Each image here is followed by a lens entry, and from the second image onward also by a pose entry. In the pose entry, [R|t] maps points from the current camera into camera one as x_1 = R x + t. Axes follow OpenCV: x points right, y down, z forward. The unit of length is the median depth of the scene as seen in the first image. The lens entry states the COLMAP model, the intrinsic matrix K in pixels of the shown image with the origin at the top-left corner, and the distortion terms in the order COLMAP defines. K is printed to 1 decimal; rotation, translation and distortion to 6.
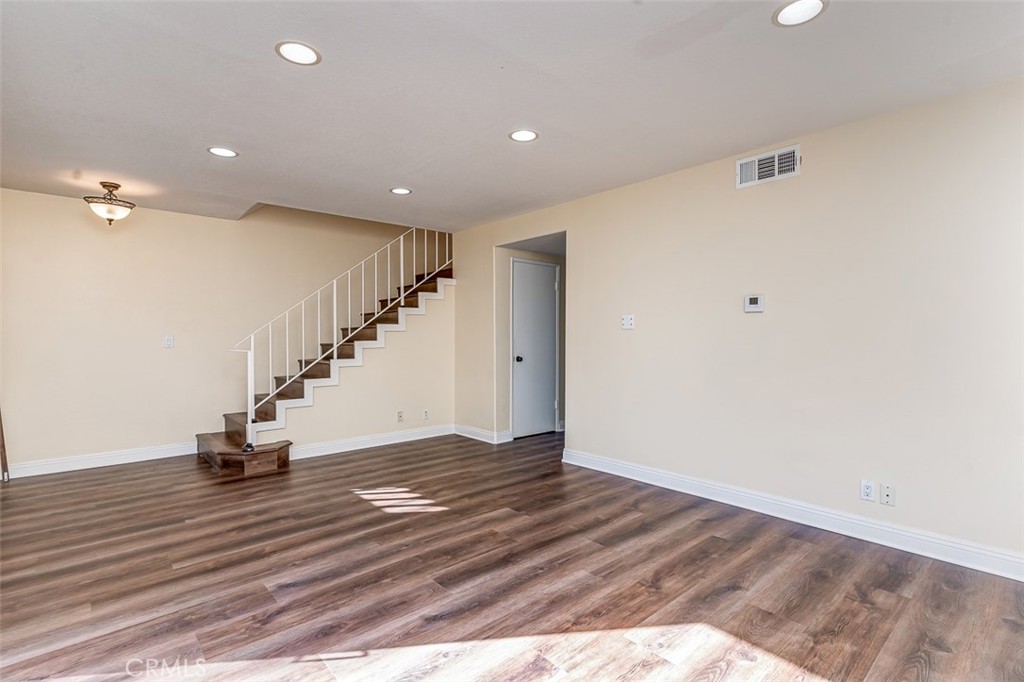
lens RADIAL K [[484.7, 0, 522.3], [0, 484.7, 337.9], [0, 0, 1]] dist [0.013278, -0.000061]
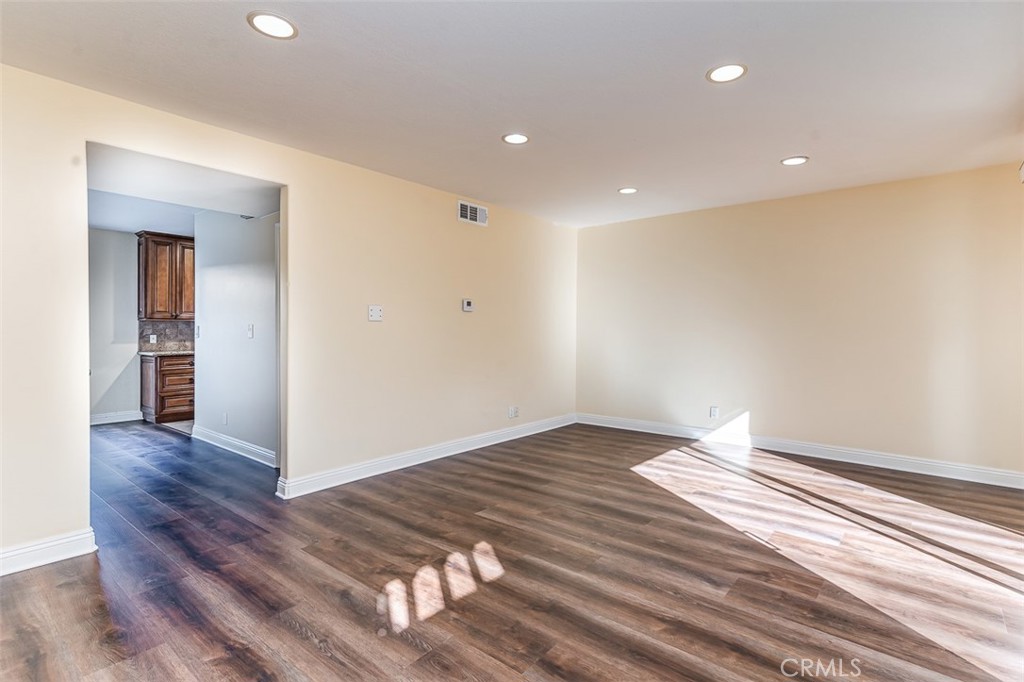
lens RADIAL K [[484.7, 0, 523.3], [0, 484.7, 328.8], [0, 0, 1]] dist [0.013278, -0.000061]
pose [[-0.134287, 0.005518, 0.990927, -1.317185], [0.006522, 0.999968, -0.004684, 0.007252], [-0.990921, 0.005834, -0.134319, 1.420014]]
